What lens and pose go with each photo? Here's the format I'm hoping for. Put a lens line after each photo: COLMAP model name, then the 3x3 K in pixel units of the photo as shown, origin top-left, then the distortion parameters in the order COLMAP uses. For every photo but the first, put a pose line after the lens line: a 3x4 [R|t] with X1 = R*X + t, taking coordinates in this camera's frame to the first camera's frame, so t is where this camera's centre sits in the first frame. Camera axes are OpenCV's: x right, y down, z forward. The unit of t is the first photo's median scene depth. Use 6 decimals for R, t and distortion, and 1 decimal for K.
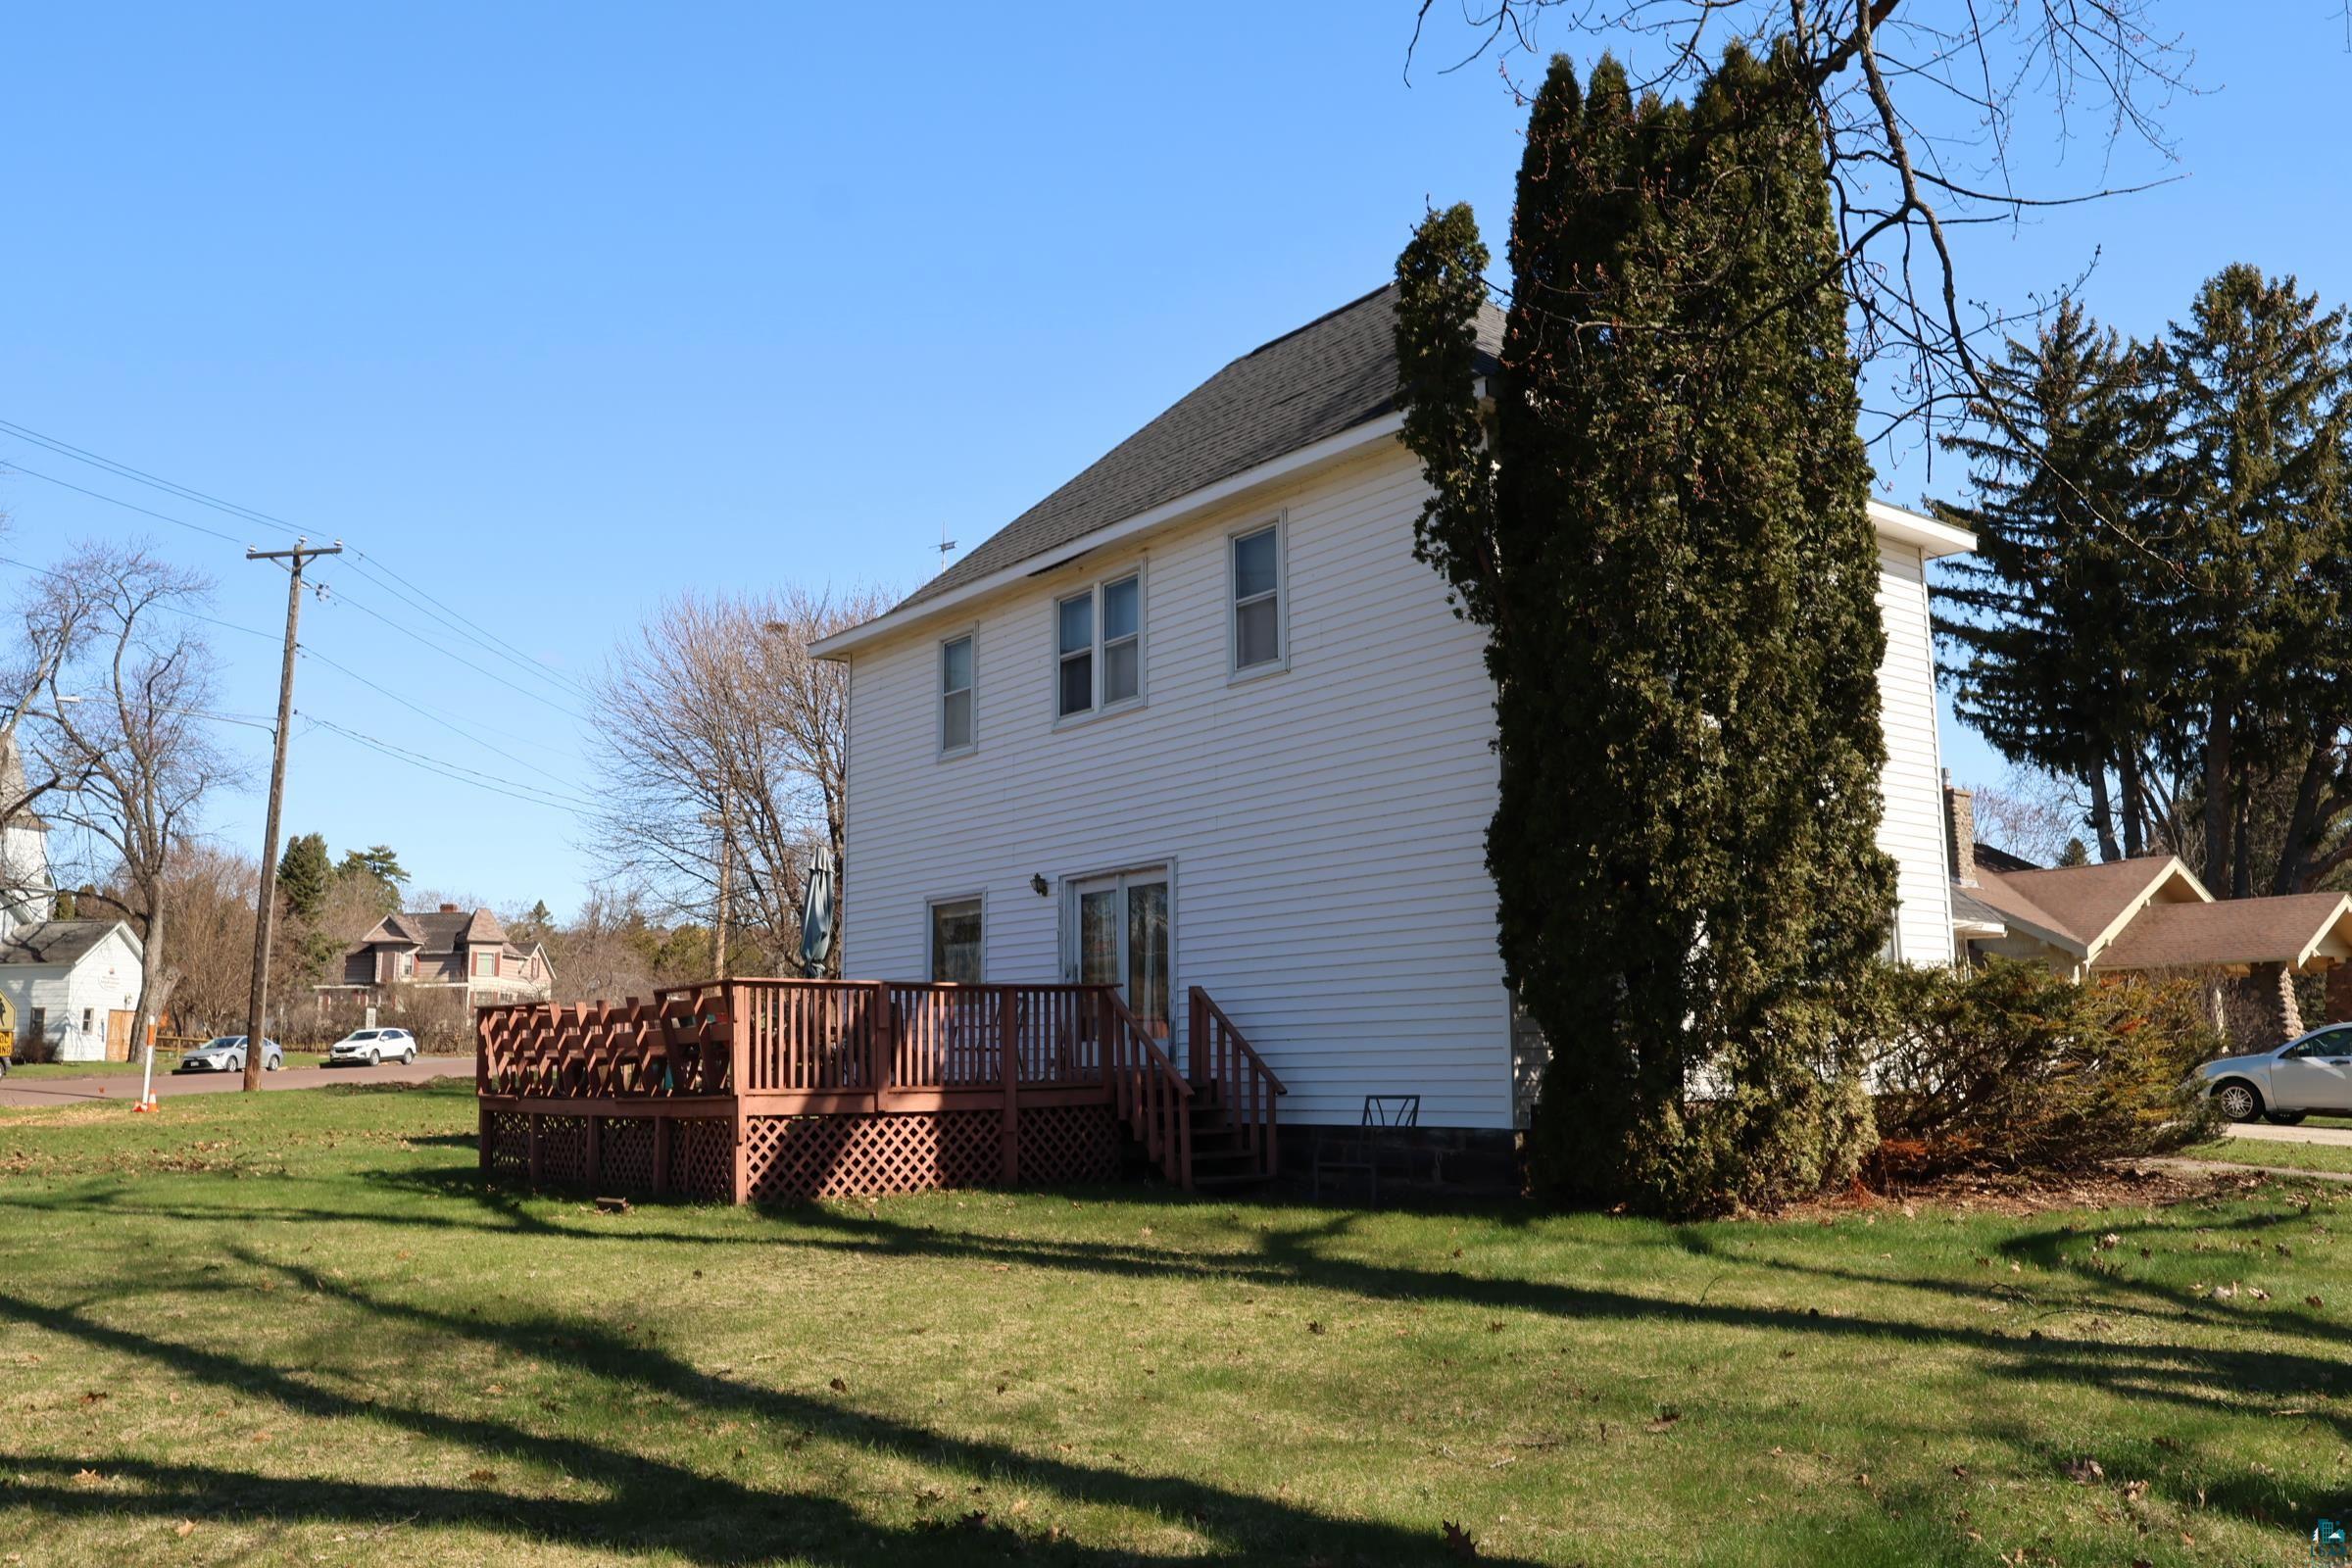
lens RADIAL K [[1873.5, 0, 1131.2], [0, 1873.5, 784.4], [0, 0, 1]] dist [0.020056, 0.005197]
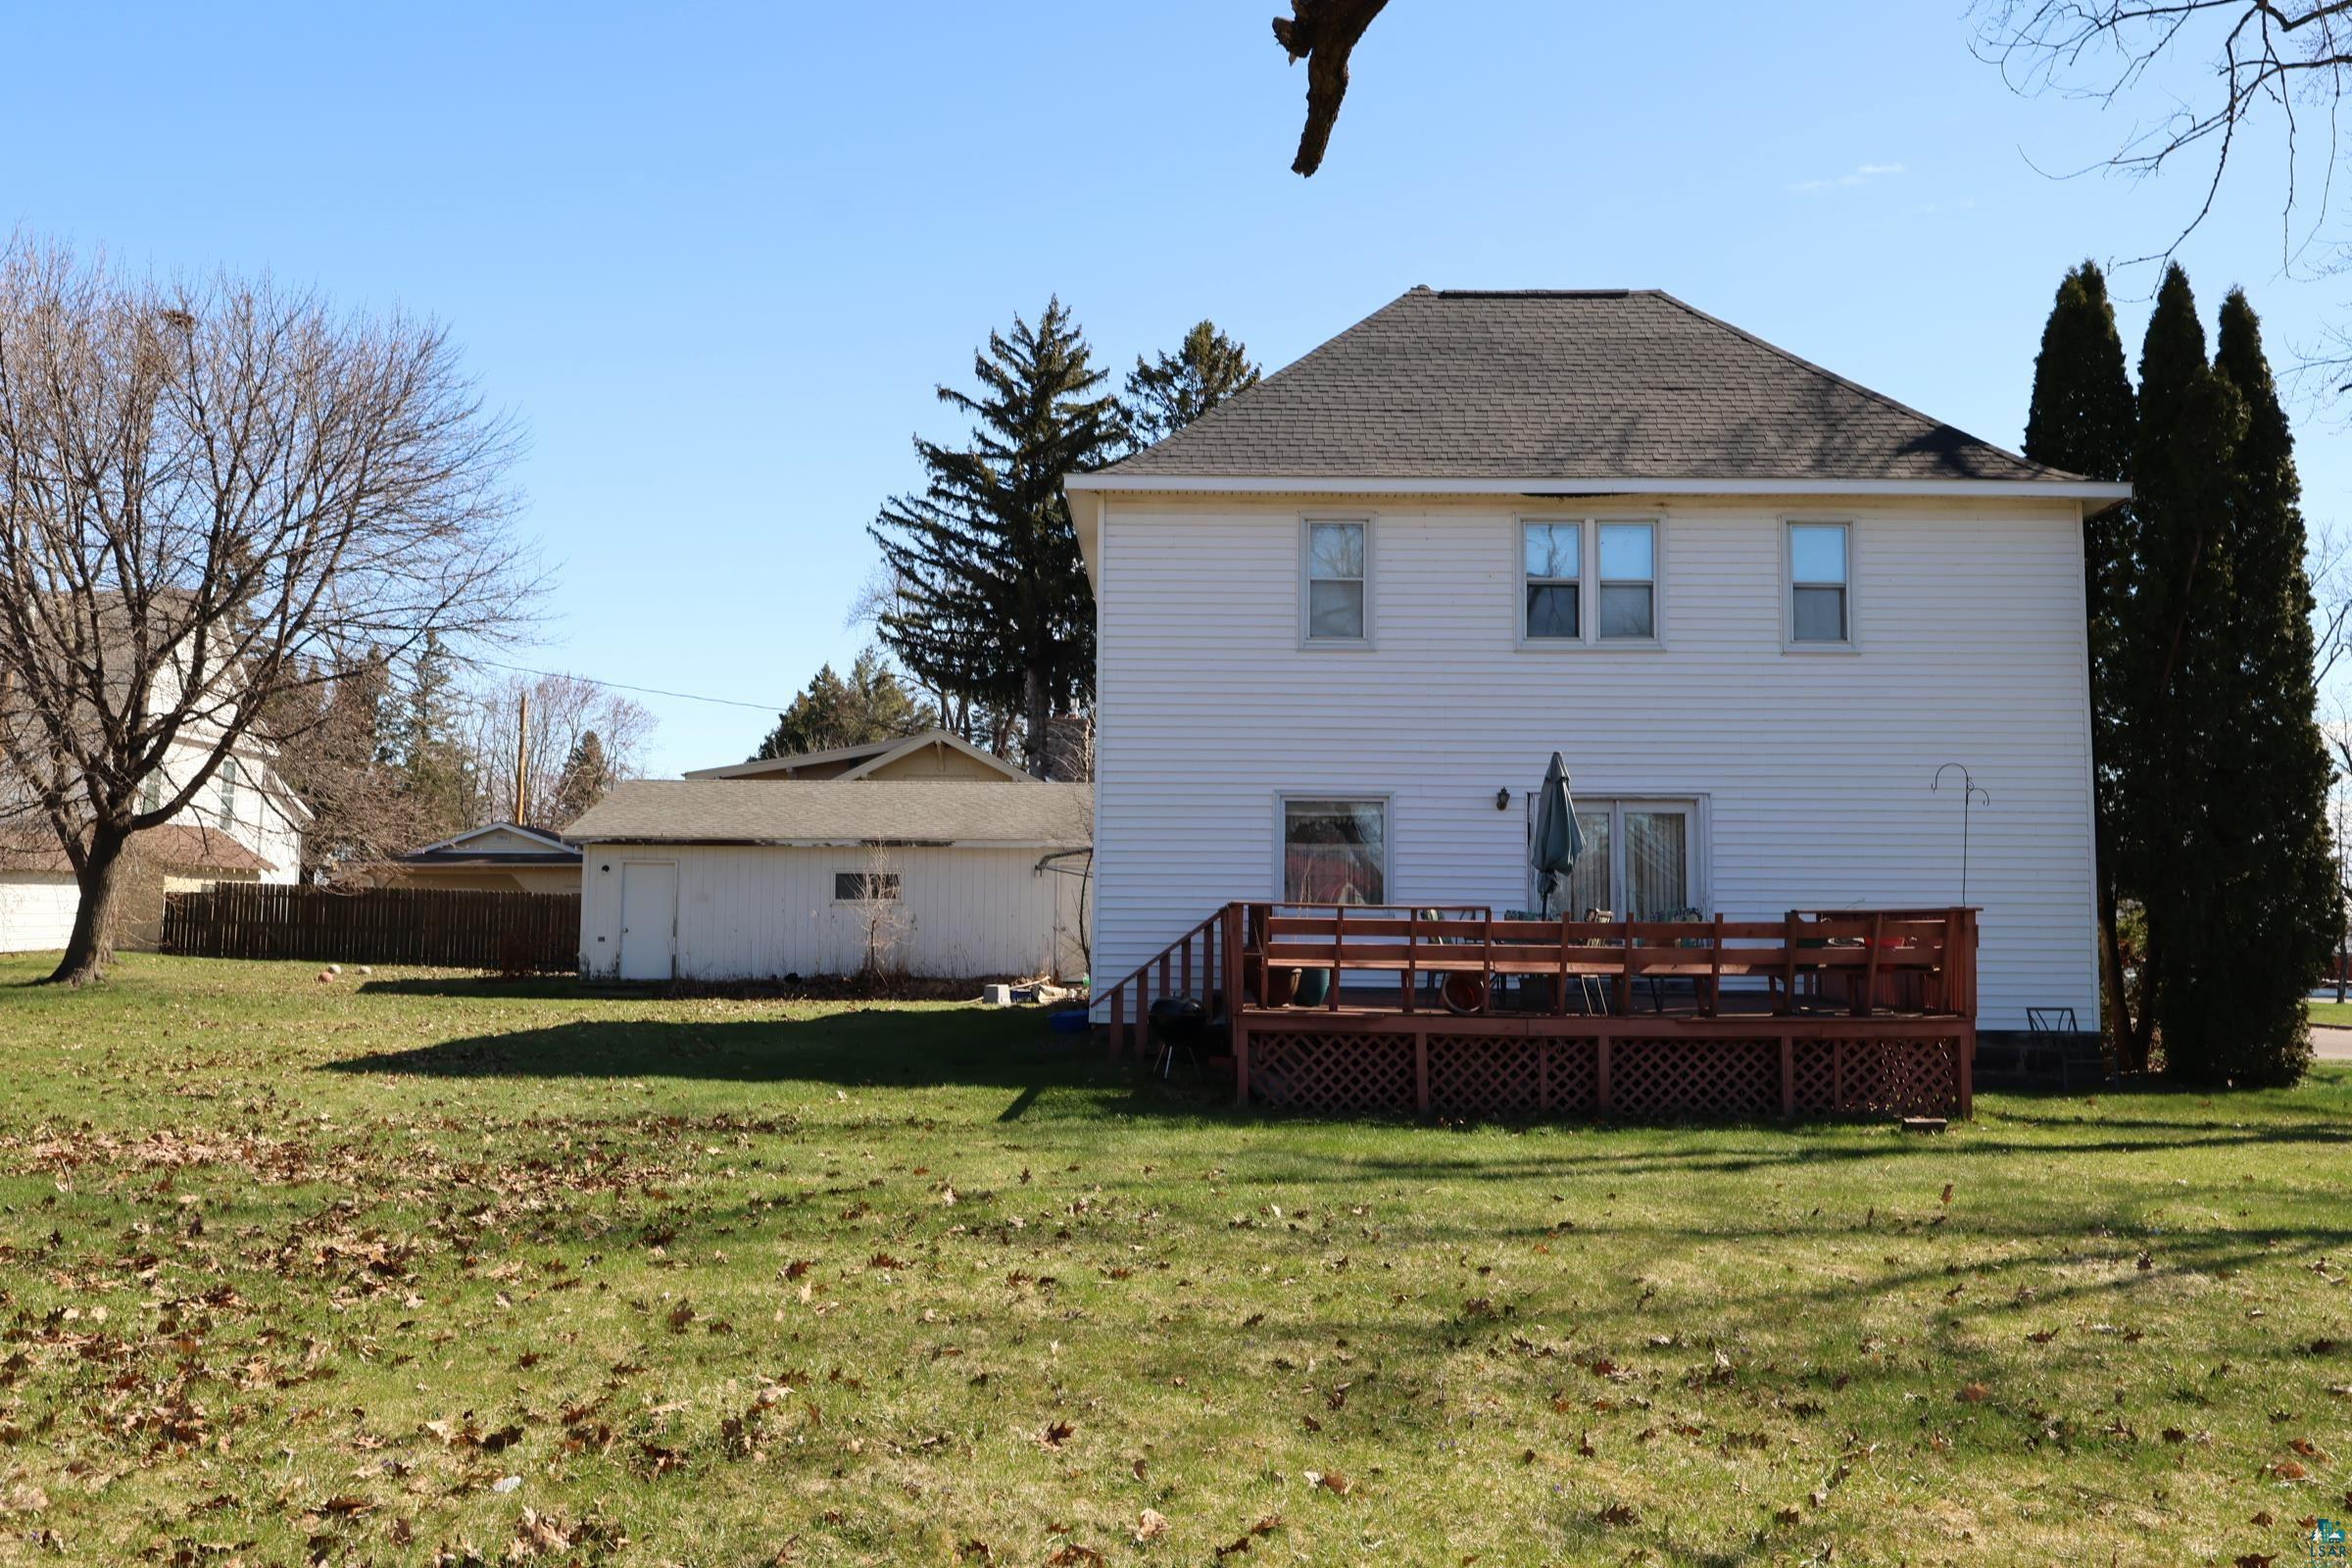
lens RADIAL K [[1930.6, 0, 1176.0], [0, 1930.6, 784.0], [0, 0, 1]] dist [-0.000108, 0.000007]
pose [[0.611243, 0.083735, 0.787001, -1.139306], [-0.137138, 0.990551, 0.001119, 0.079414], [-0.779471, -0.108612, 0.616951, 0.565219]]
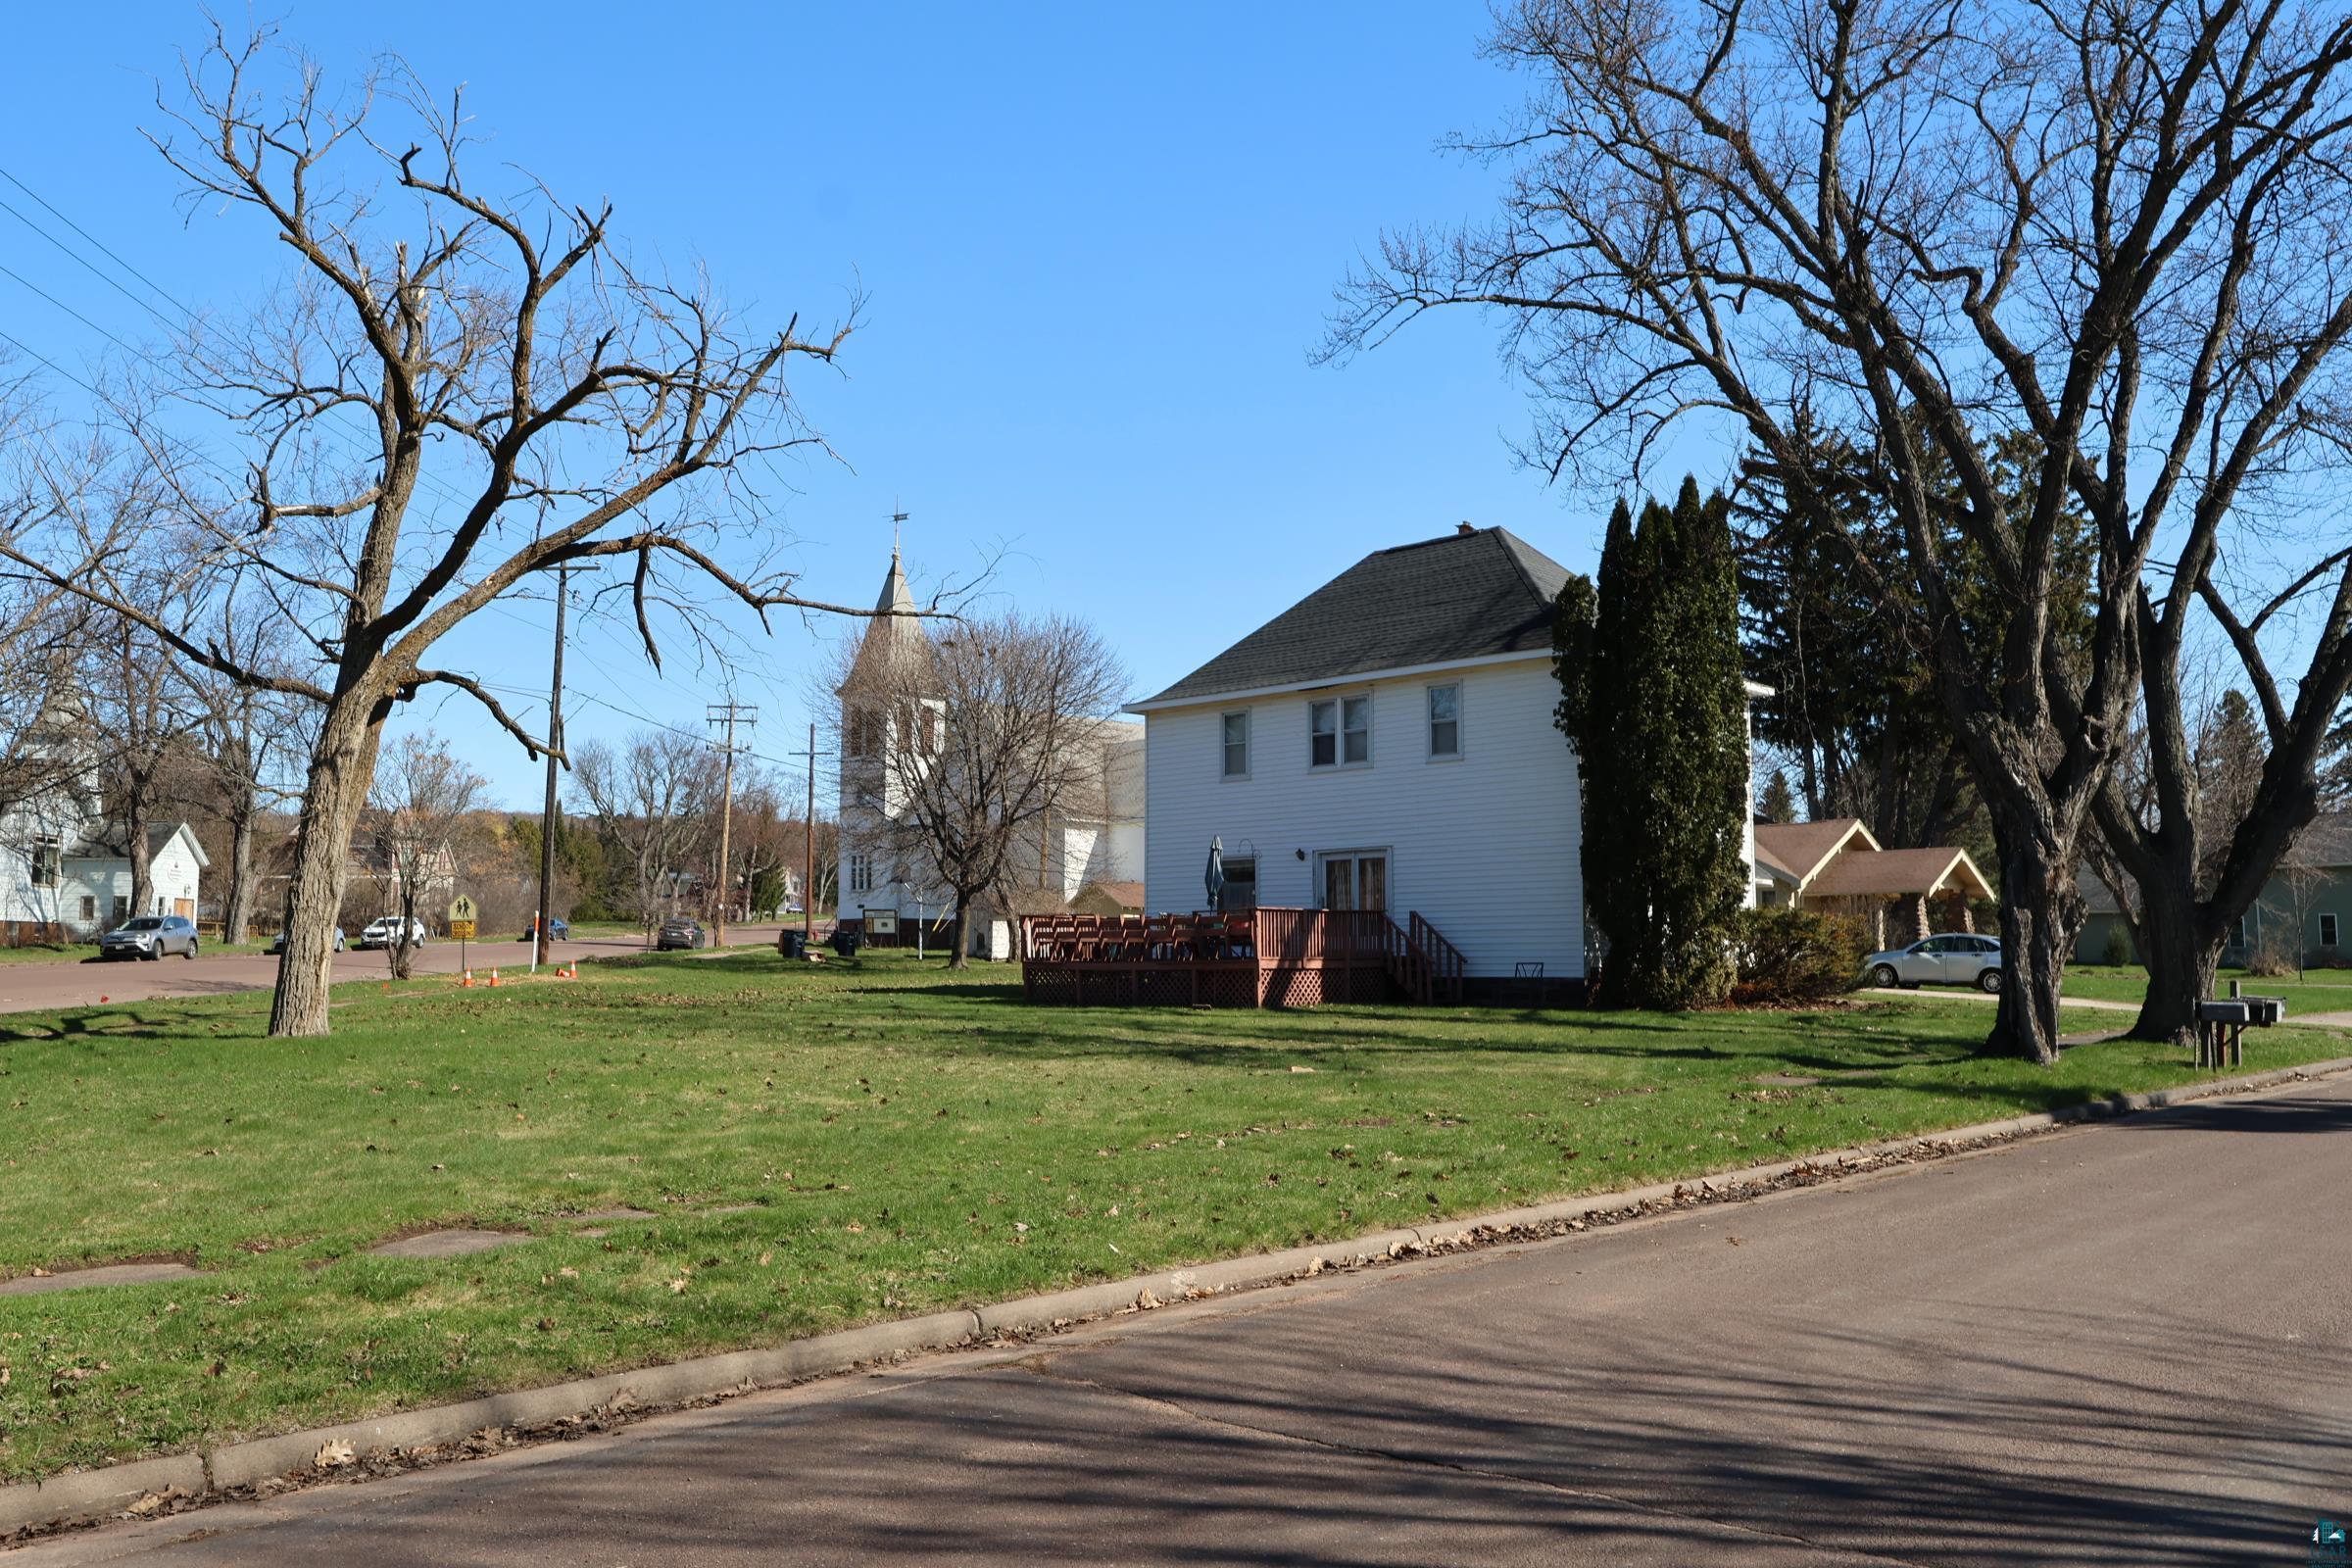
lens RADIAL K [[1873.5, 0, 1131.2], [0, 1873.5, 784.4], [0, 0, 1]] dist [0.020056, 0.005197]
pose [[0.990318, 0.022564, 0.136970, -0.554070], [-0.030040, 0.998155, 0.052759, -0.129986], [-0.135527, -0.056363, 0.989169, -0.982230]]
